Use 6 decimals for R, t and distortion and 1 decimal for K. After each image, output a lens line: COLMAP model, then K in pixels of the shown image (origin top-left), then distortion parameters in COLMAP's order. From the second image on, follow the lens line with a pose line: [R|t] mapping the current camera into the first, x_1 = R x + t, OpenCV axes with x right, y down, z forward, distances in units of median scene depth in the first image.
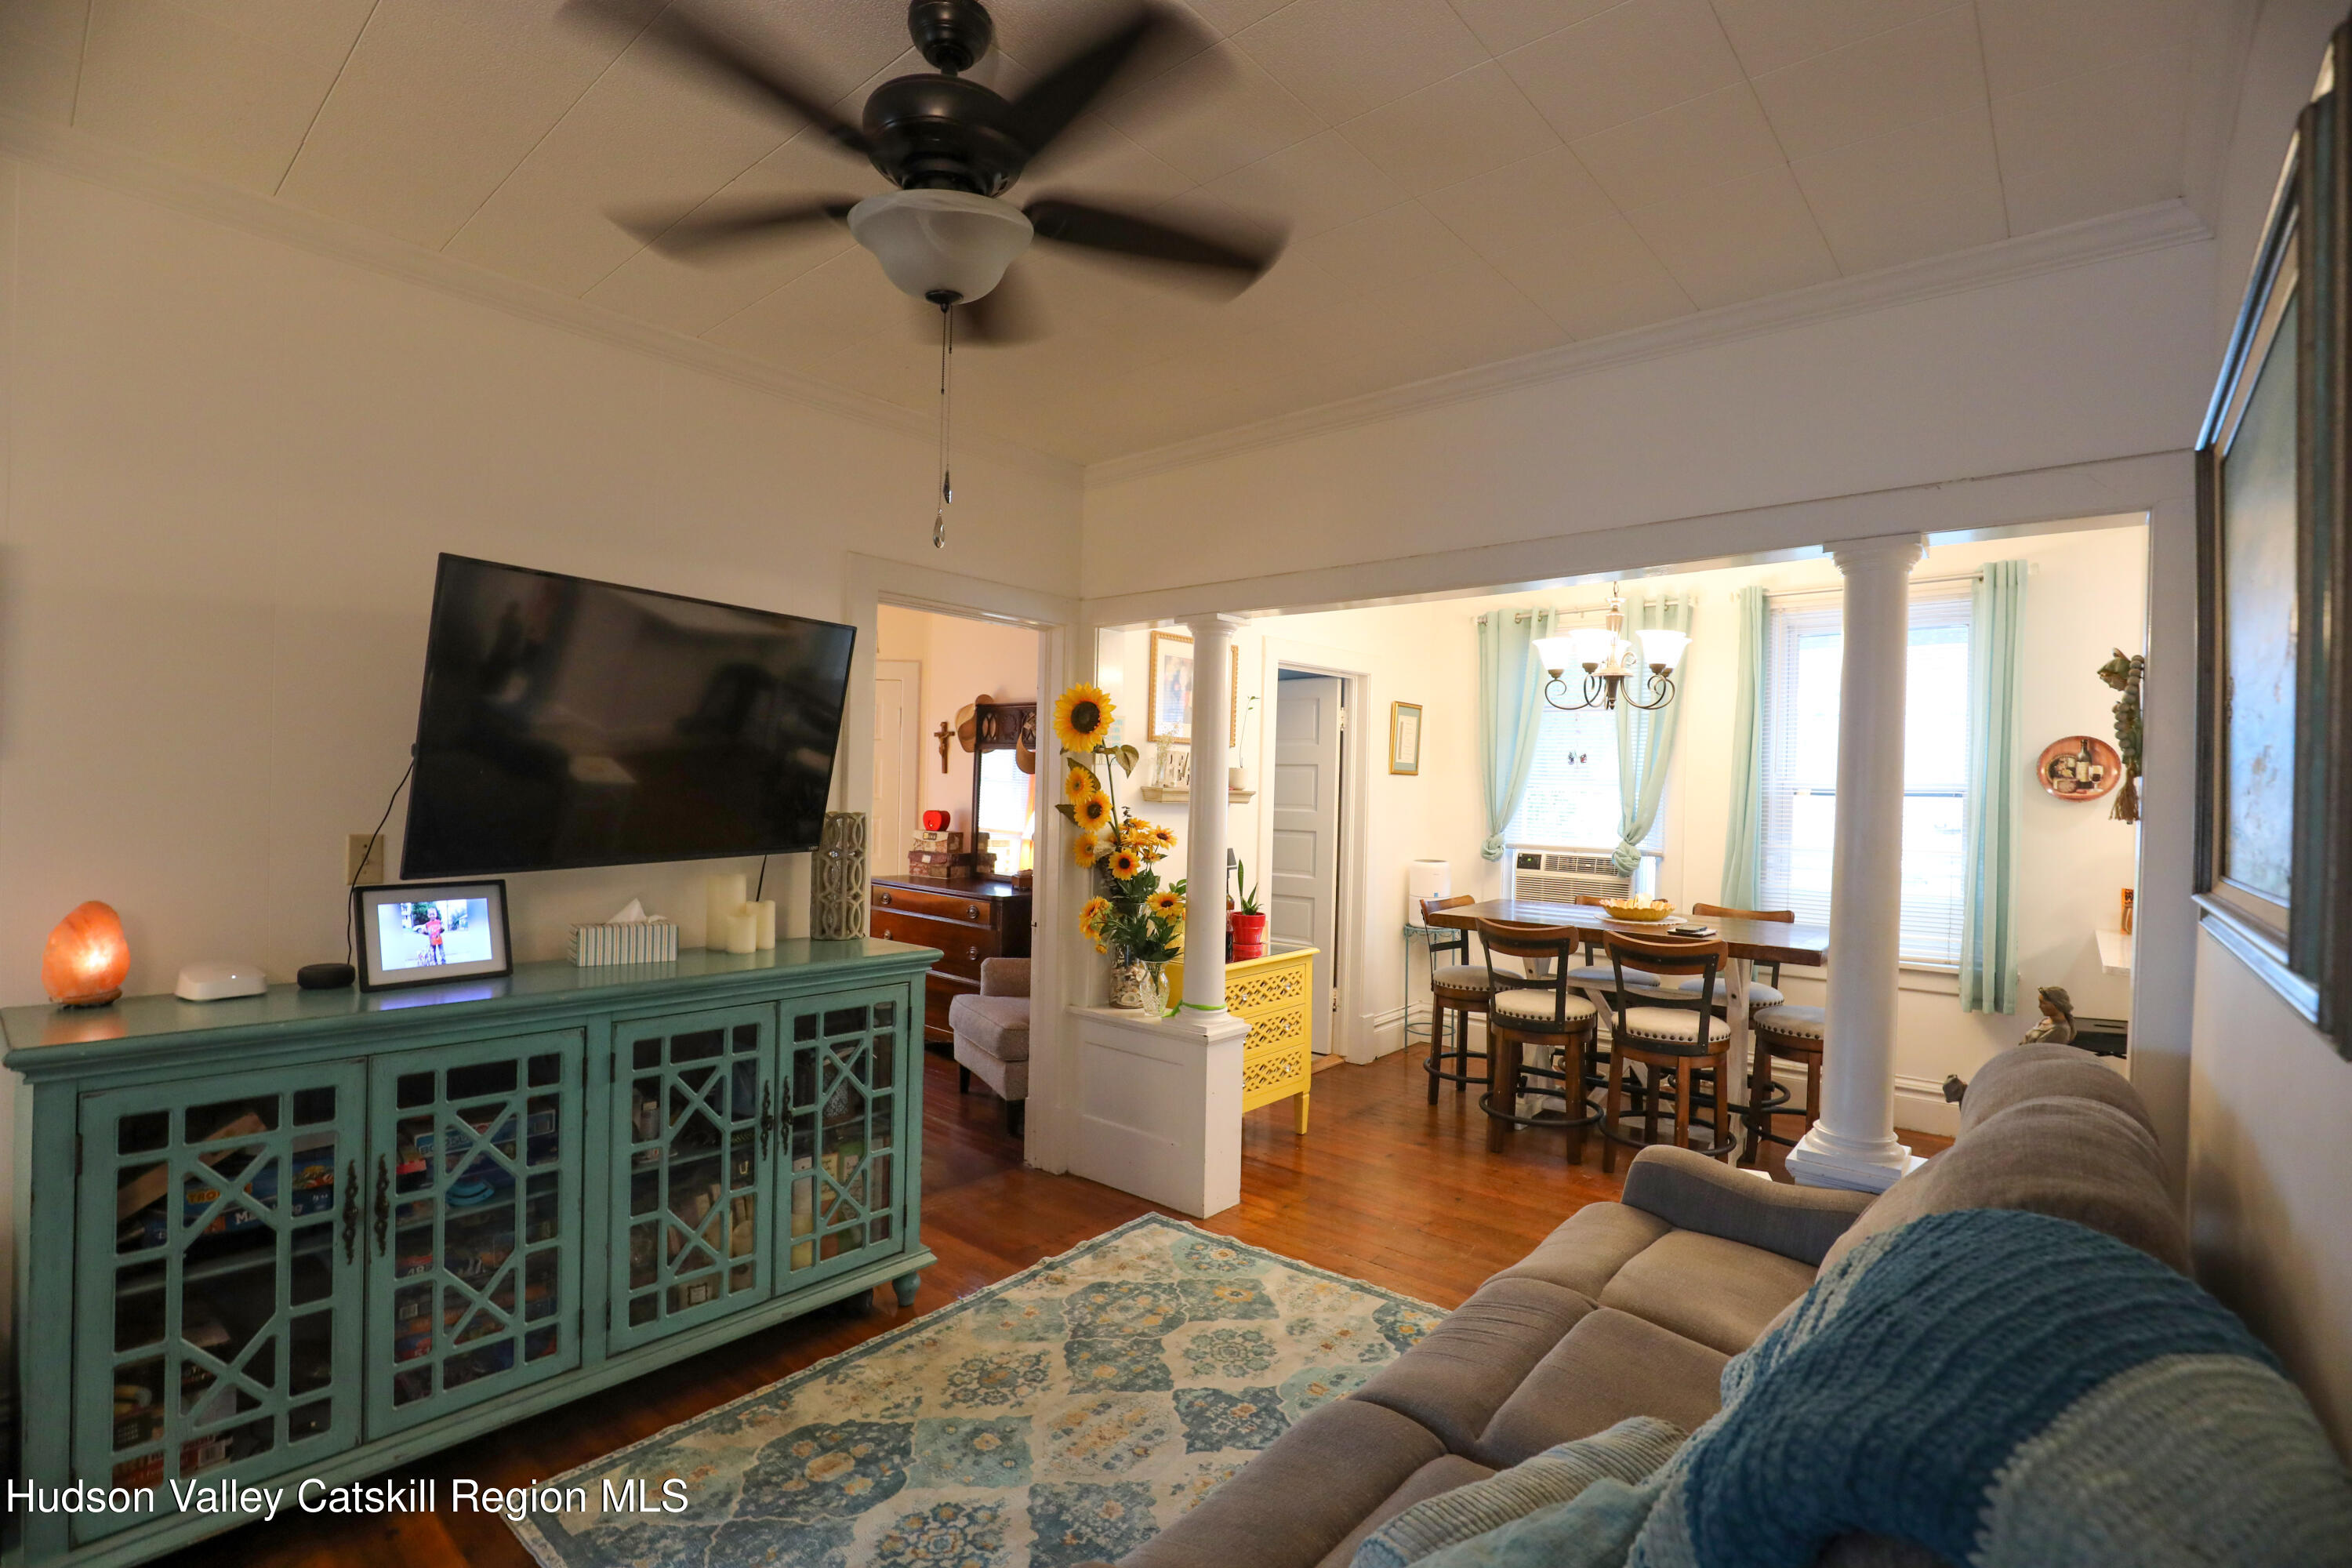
lens RADIAL K [[1077.3, 0, 1165.3], [0, 1077.3, 780.5], [0, 0, 1]] dist [-0.042112, -0.000182]
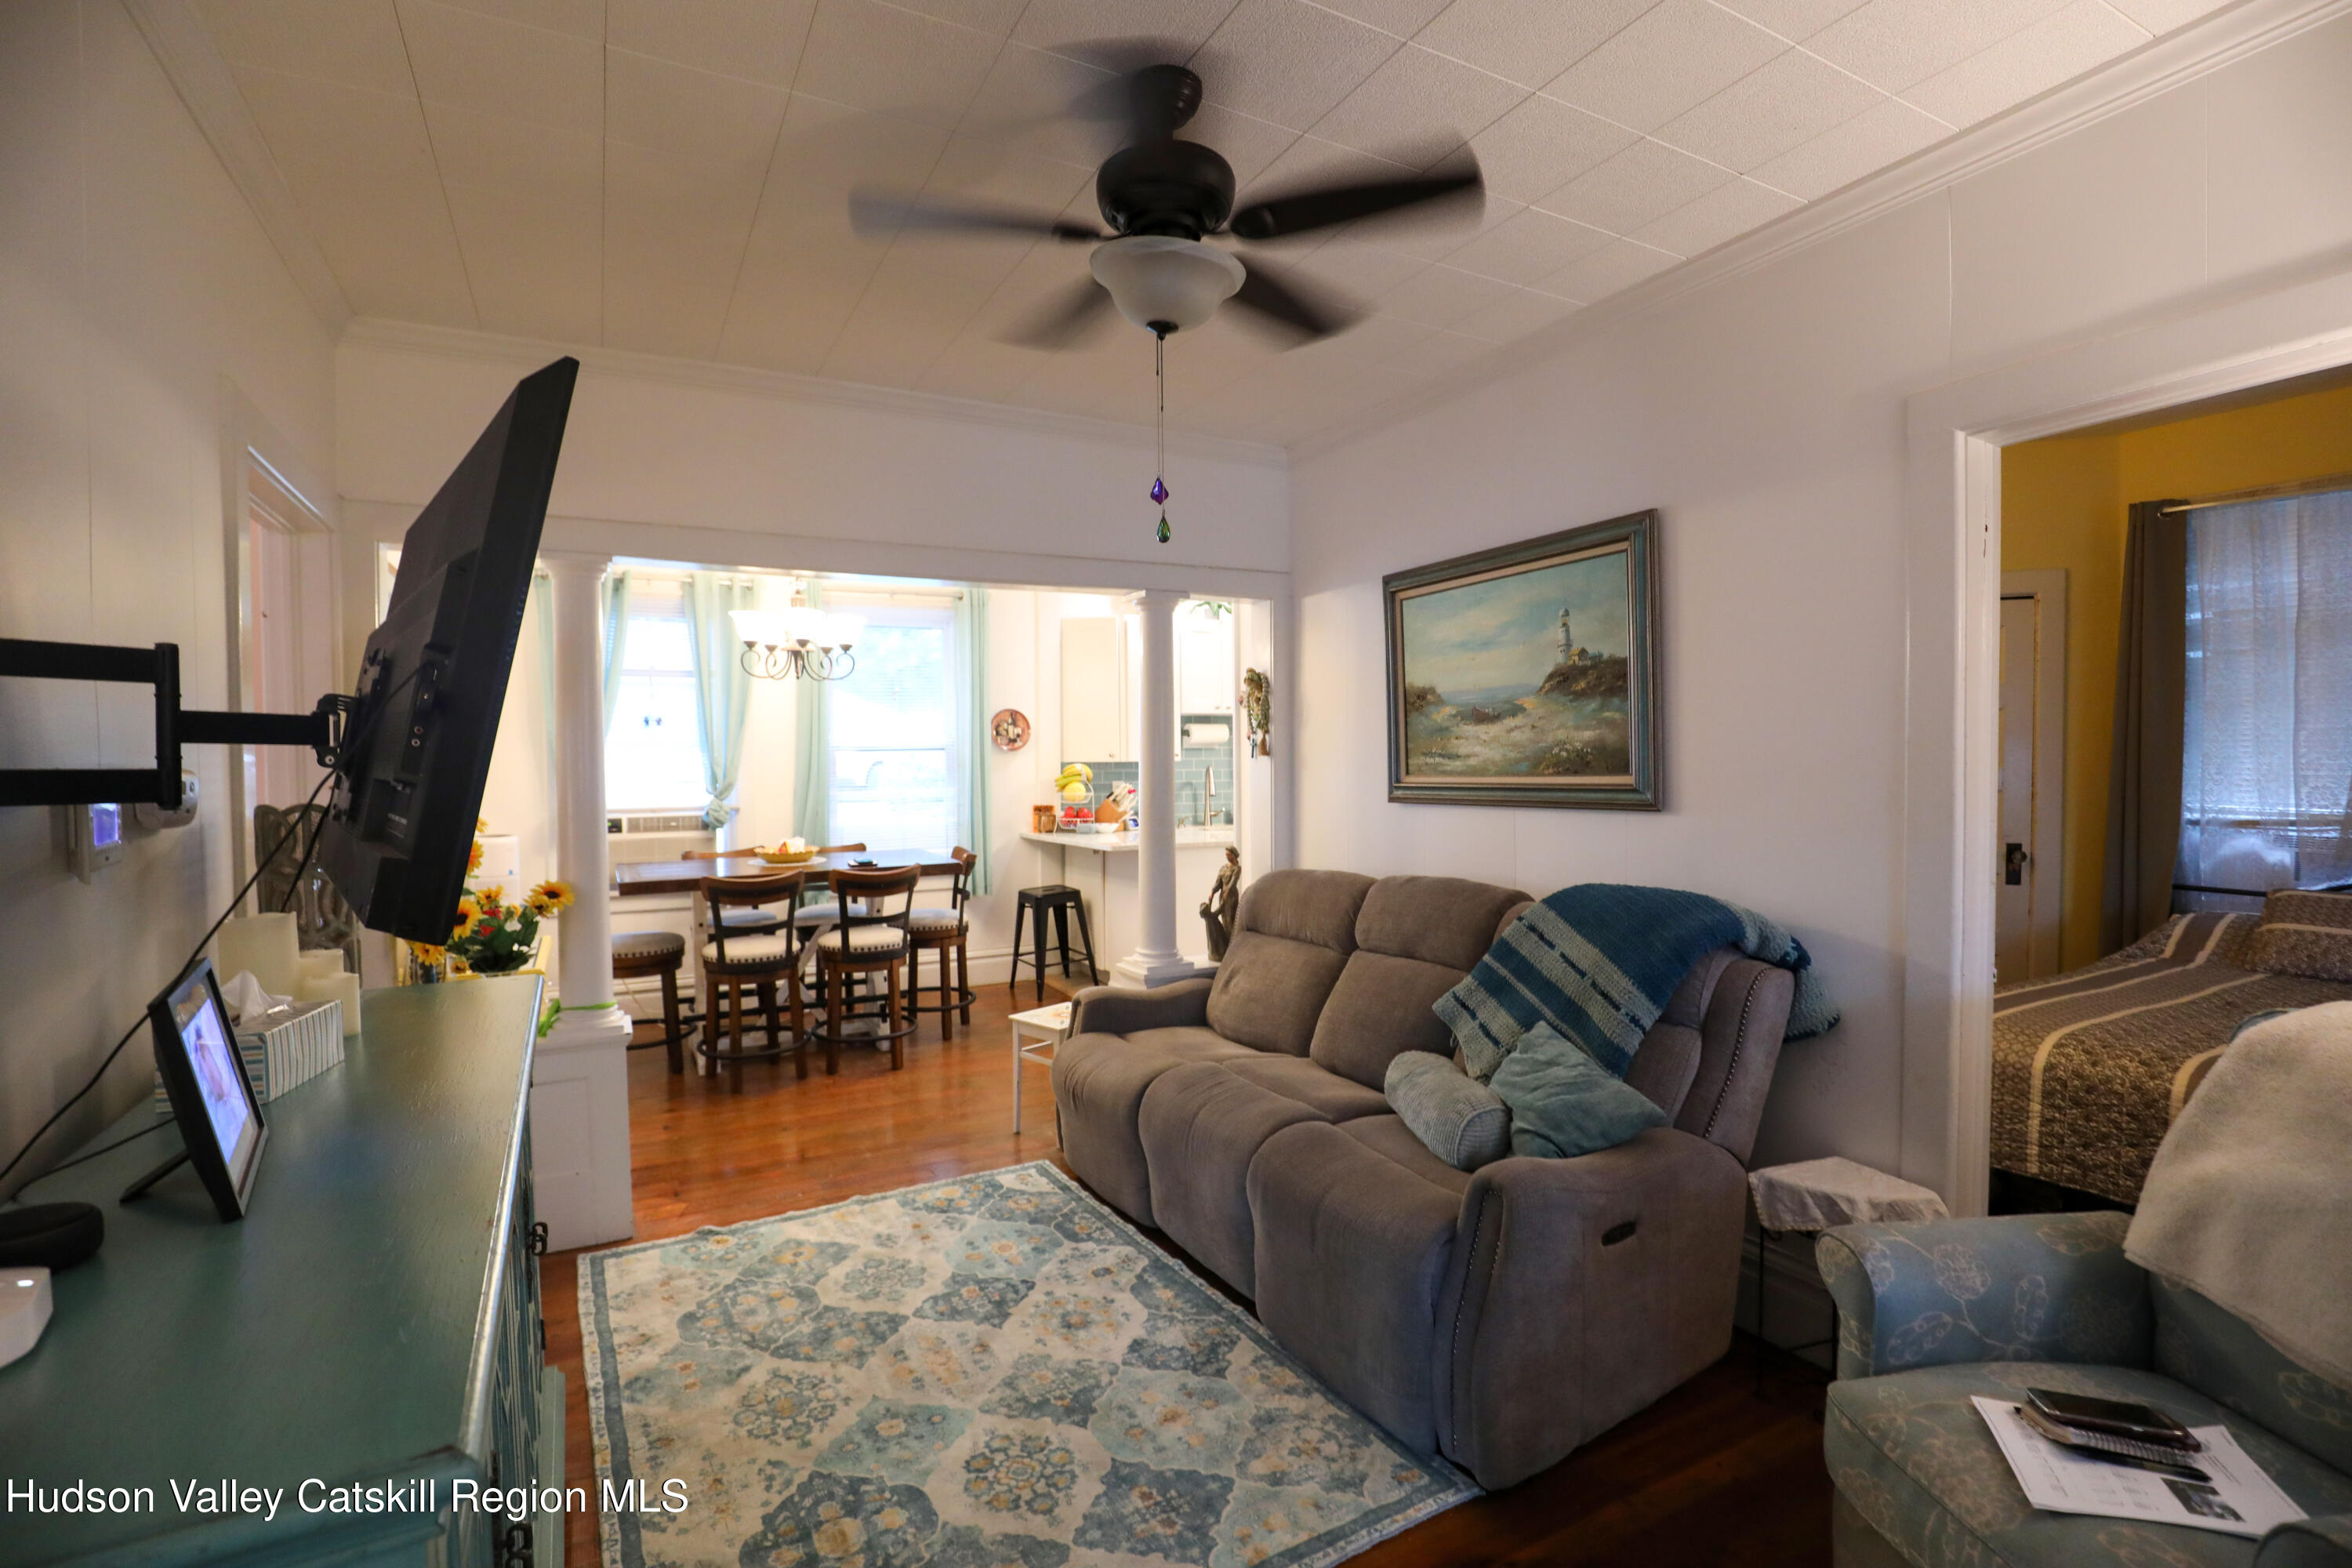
lens RADIAL K [[1077.3, 0, 1165.3], [0, 1077.3, 780.5], [0, 0, 1]] dist [-0.042112, -0.000182]
pose [[0.347224, -0.046126, 0.936647, -0.774894], [0.012161, 0.998927, 0.044685, -0.007442], [-0.937703, -0.004125, 0.347412, 0.344576]]
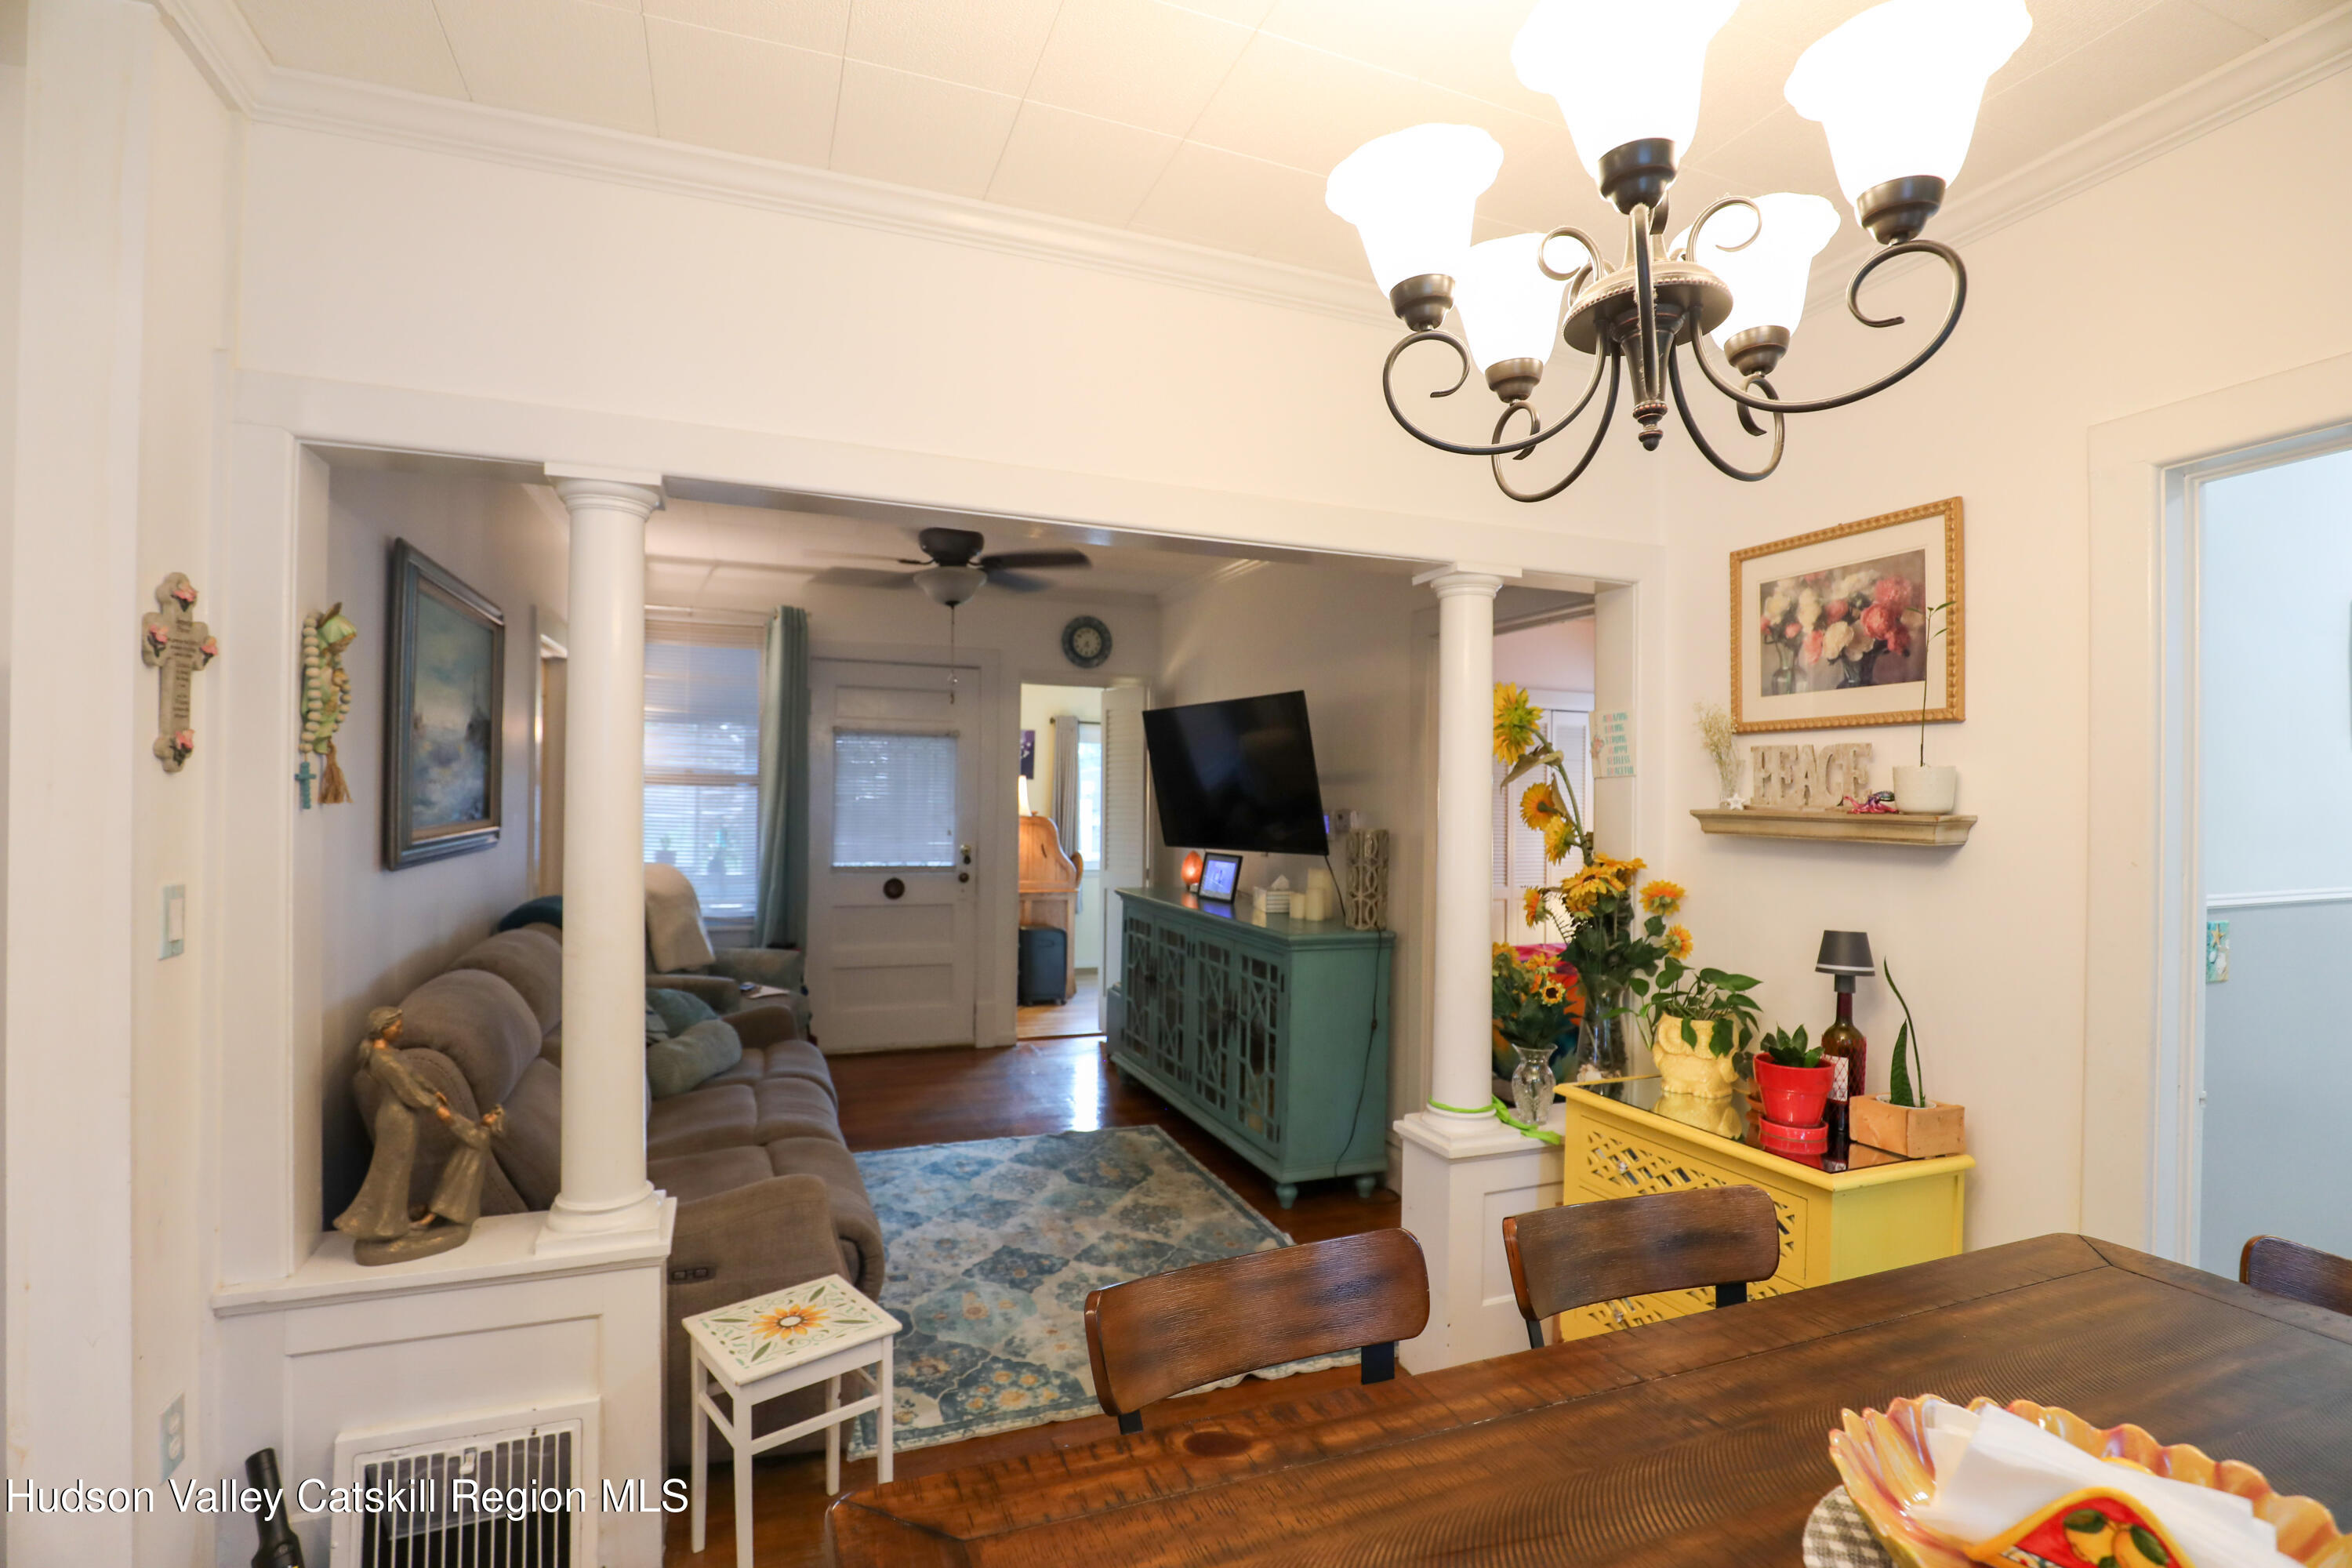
lens RADIAL K [[1077.3, 0, 1165.3], [0, 1077.3, 780.5], [0, 0, 1]] dist [-0.042112, -0.000182]
pose [[-0.488436, -0.028678, -0.872129, 0.985178], [-0.016971, 0.999583, -0.023364, 0.007273], [0.872435, 0.003389, -0.488719, 1.535694]]
